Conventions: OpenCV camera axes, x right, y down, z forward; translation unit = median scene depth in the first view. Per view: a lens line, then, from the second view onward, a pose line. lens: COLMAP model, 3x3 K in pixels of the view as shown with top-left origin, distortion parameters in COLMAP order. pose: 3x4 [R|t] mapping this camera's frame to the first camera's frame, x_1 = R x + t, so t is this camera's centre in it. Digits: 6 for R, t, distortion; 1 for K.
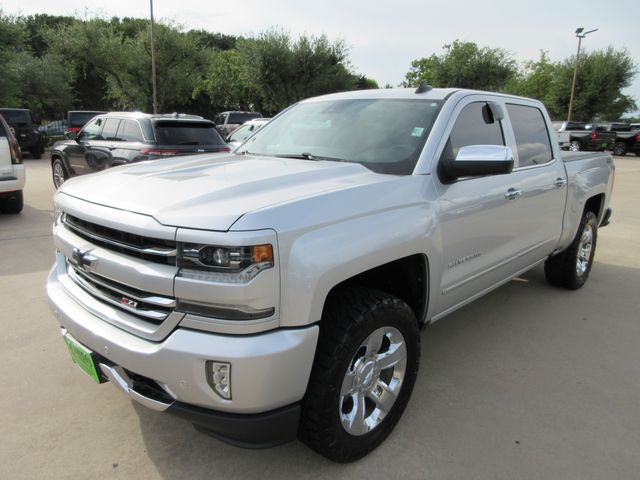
lens RADIAL K [[471.9, 0, 320.0], [0, 471.9, 240.0], [0, 0, 1]] dist [0.004839, 0.006960]
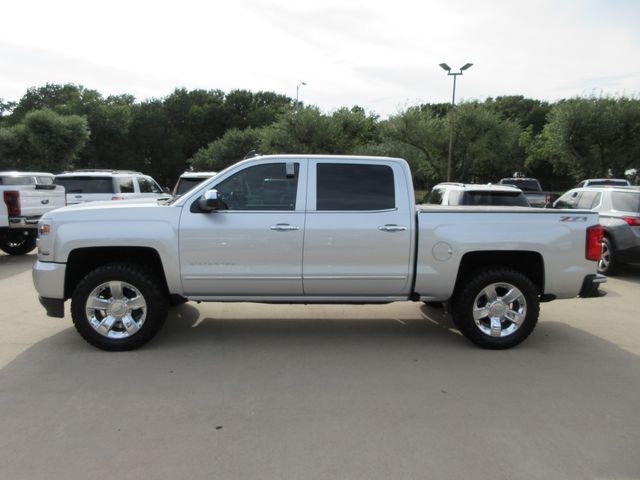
lens RADIAL K [[471.9, 0, 320.0], [0, 471.9, 240.0], [0, 0, 1]] dist [0.004839, 0.006960]
pose [[0.724518, 0.074787, -0.685187, 0.196039], [-0.171171, 0.982476, -0.073761, 0.002045], [0.667663, 0.170726, 0.724623, 0.012642]]
